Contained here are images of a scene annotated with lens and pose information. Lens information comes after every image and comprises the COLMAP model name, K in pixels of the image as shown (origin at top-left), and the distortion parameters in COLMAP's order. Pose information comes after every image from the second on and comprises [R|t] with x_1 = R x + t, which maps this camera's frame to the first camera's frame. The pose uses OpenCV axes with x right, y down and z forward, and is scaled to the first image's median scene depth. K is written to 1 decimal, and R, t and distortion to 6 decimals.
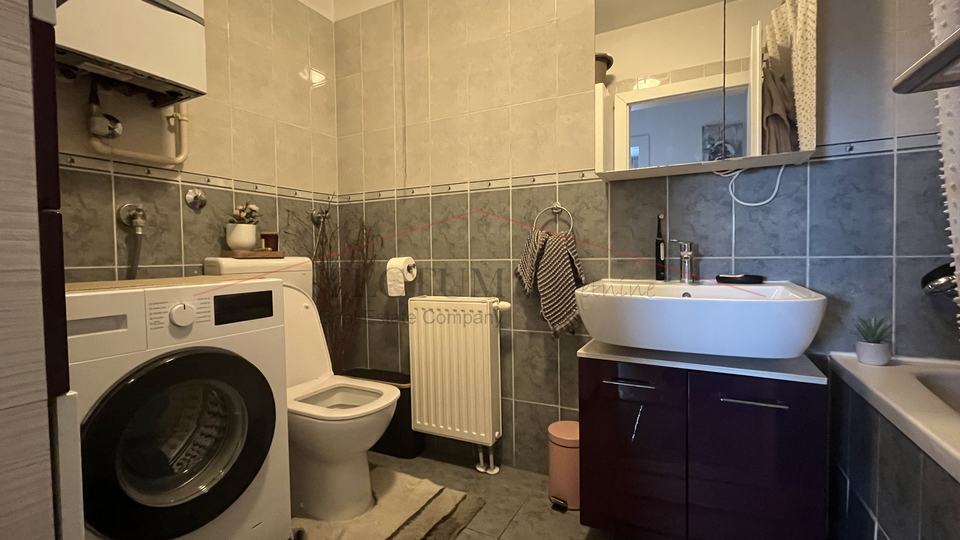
lens RADIAL K [[419.5, 0, 474.8], [0, 419.5, 269.4], [0, 0, 1]] dist [-0.001803, -0.000253]
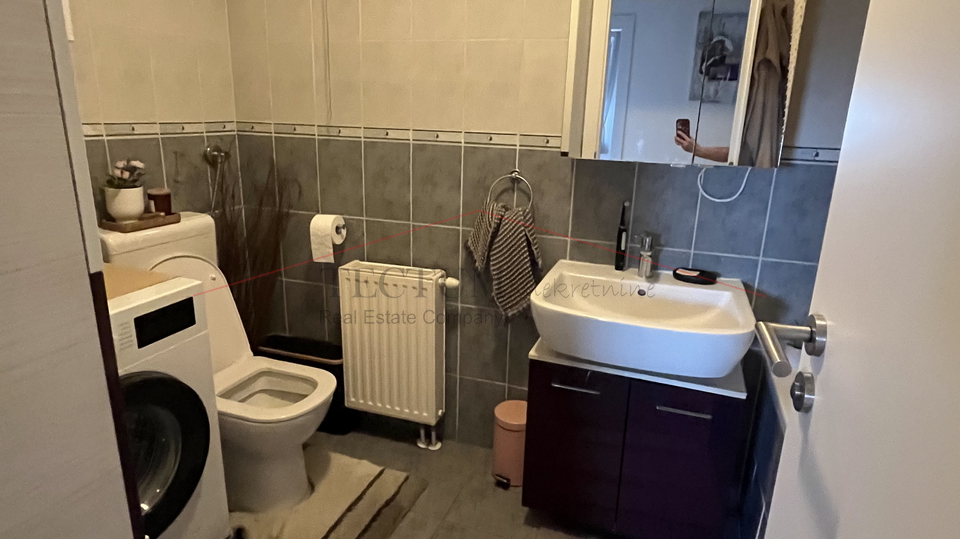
lens RADIAL K [[558.1, 0, 480.0], [0, 558.1, 269.5], [0, 0, 1]] dist [-0.002737, -0.001333]
pose [[0.988836, 0.002745, 0.148985, -0.048291], [-0.038360, 0.970821, 0.236717, -0.228978], [-0.143988, -0.239789, 0.960088, -0.143023]]
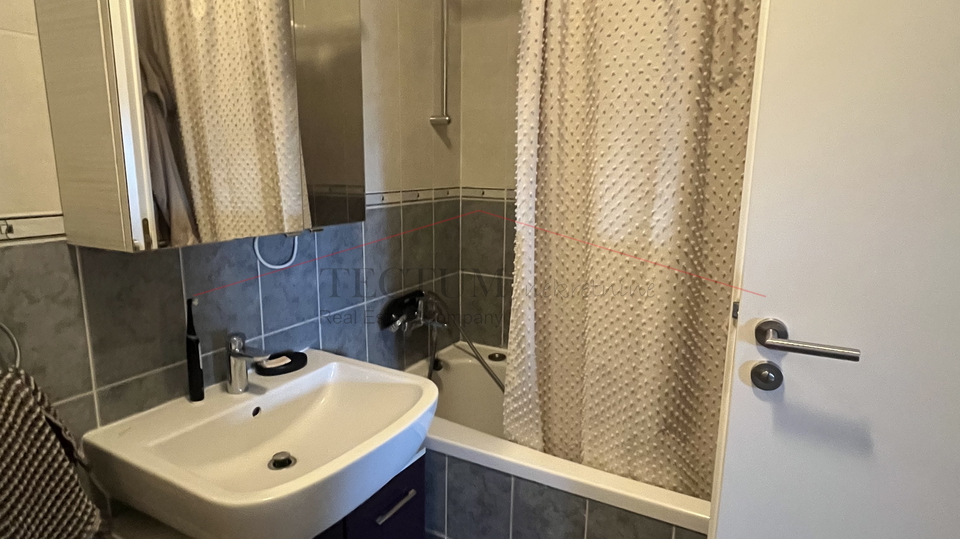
lens RADIAL K [[558.1, 0, 480.0], [0, 558.1, 269.5], [0, 0, 1]] dist [-0.002737, -0.001333]
pose [[0.011446, -0.176909, 0.984161, -0.294626], [0.020520, 0.984059, 0.176652, -0.266030], [-0.999724, 0.018173, 0.014894, 0.495832]]
